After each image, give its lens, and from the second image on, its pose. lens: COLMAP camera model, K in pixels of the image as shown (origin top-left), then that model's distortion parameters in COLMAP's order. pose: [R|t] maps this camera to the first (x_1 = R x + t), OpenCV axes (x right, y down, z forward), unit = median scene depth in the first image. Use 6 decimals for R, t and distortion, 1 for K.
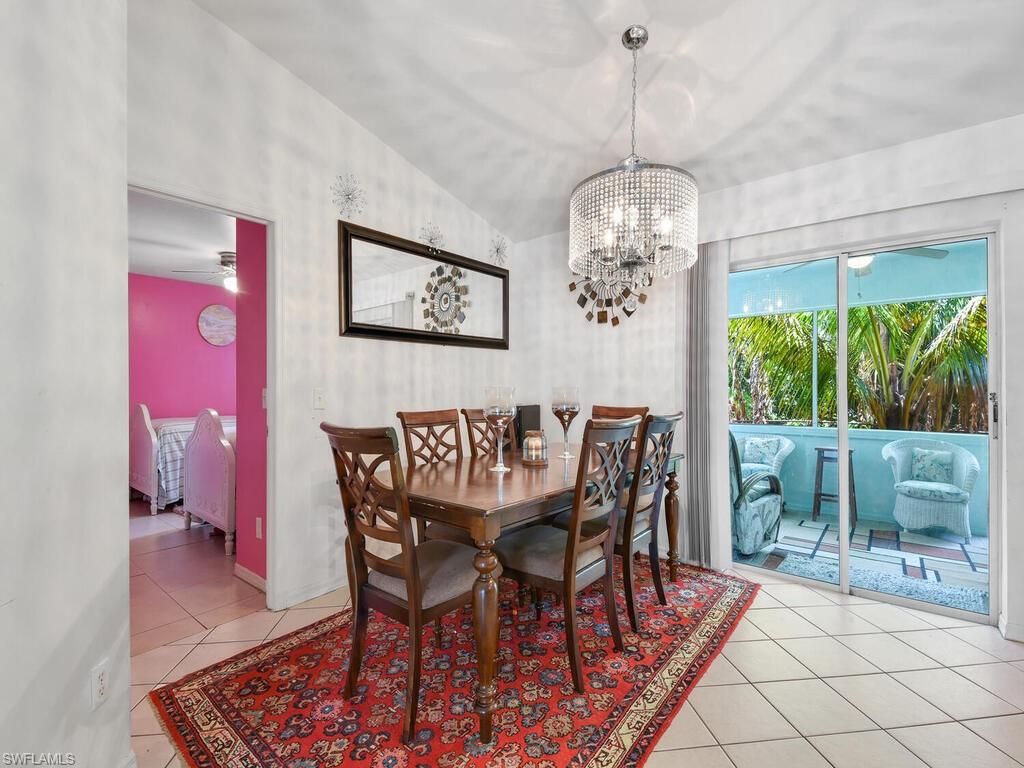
lens RADIAL K [[467.0, 0, 501.7], [0, 467.0, 387.7], [0, 0, 1]] dist [0.012862, -0.015241]
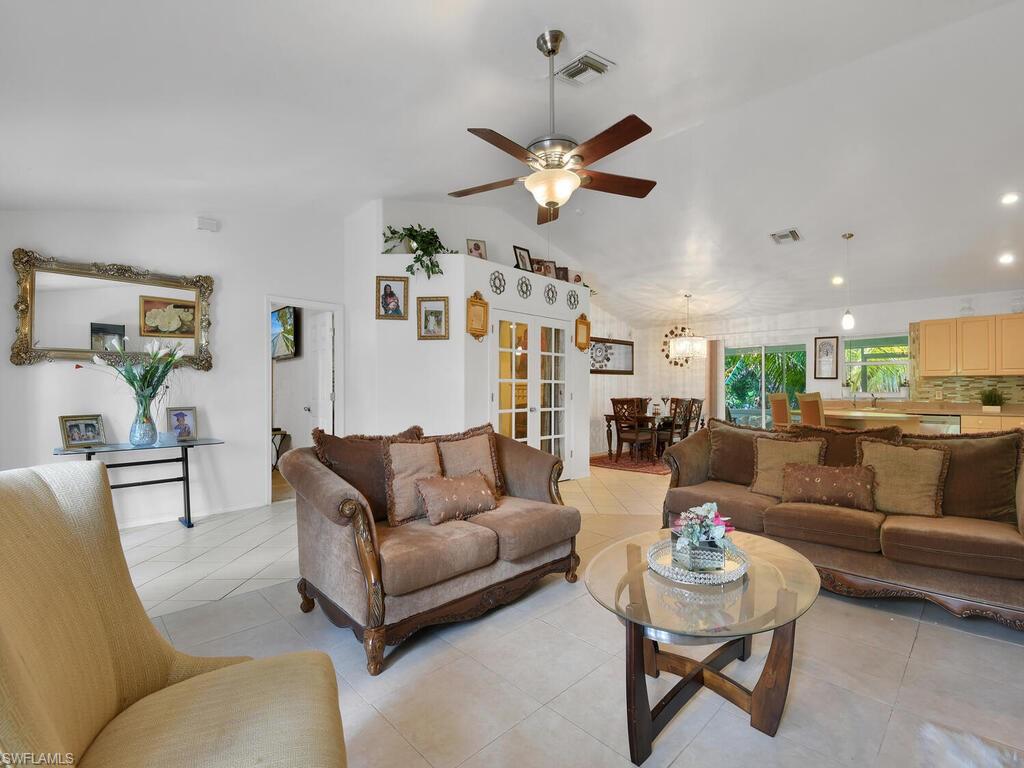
lens RADIAL K [[467.0, 0, 505.2], [0, 467.0, 384.9], [0, 0, 1]] dist [0.012862, -0.015241]
pose [[0.995408, 0.005869, -0.095546, -0.581727], [-0.007394, 0.999851, -0.015615, 0.015027], [0.095440, 0.016249, 0.995303, -2.020494]]
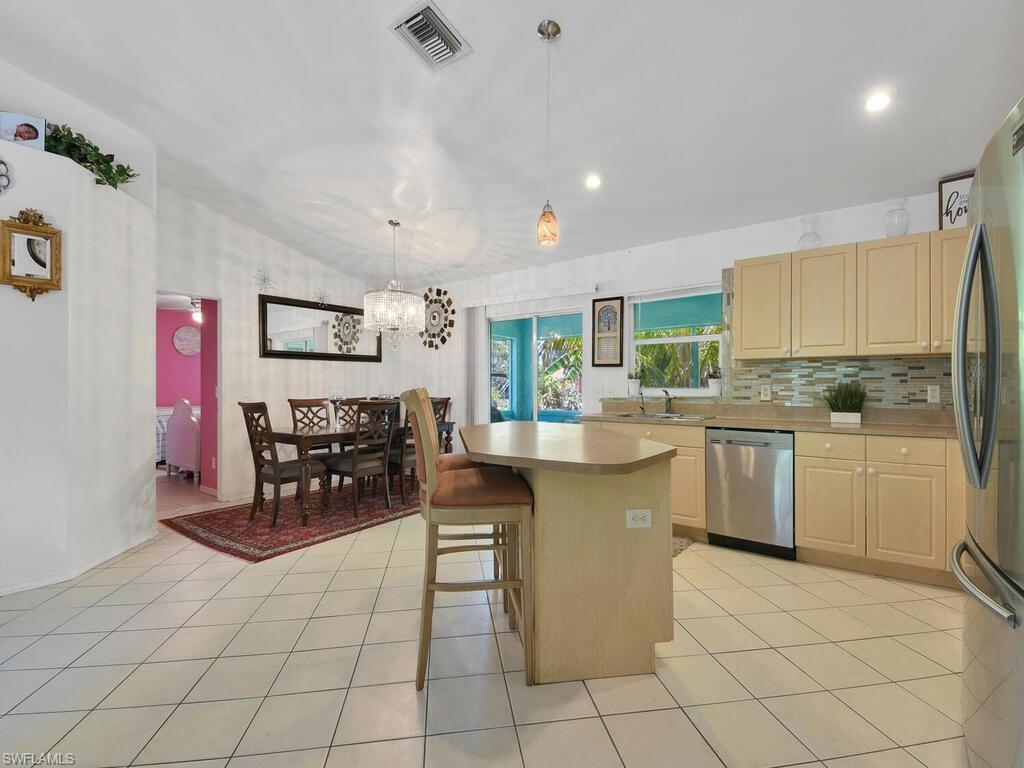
lens RADIAL K [[467.0, 0, 502.4], [0, 467.0, 389.4], [0, 0, 1]] dist [0.012862, -0.015241]
pose [[0.998509, 0.003228, 0.054493, 0.479839], [-0.003502, 0.999982, 0.004937, 0.000373], [-0.054476, -0.005120, 0.998502, -0.838654]]
